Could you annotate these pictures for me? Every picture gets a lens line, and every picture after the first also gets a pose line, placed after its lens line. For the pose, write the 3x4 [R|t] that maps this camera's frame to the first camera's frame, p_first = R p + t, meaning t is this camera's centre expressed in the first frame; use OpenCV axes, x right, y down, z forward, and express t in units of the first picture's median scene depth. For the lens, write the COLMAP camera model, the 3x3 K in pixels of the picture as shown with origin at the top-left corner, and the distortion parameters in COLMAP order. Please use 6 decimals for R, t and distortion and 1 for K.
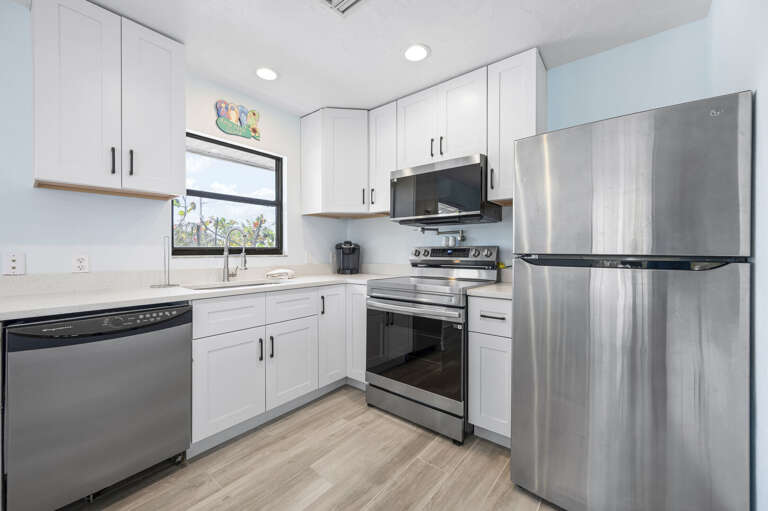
lens RADIAL K [[303.3, 0, 385.9], [0, 303.3, 253.9], [0, 0, 1]] dist [-0.003841, 0.000627]
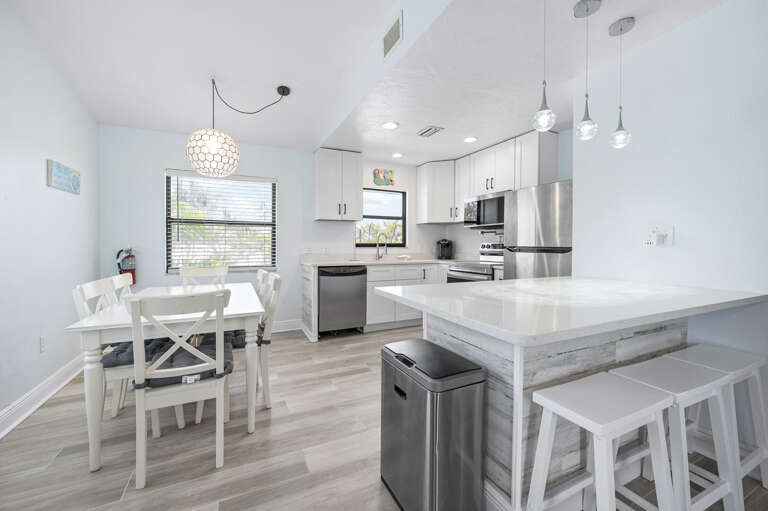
lens RADIAL K [[303.3, 0, 382.1], [0, 303.3, 250.7], [0, 0, 1]] dist [-0.003841, 0.000627]
pose [[0.903338, 0.009990, -0.428813, 0.320720], [-0.006854, 0.999937, 0.008855, 0.009429], [0.428875, -0.005060, 0.903350, -0.716804]]
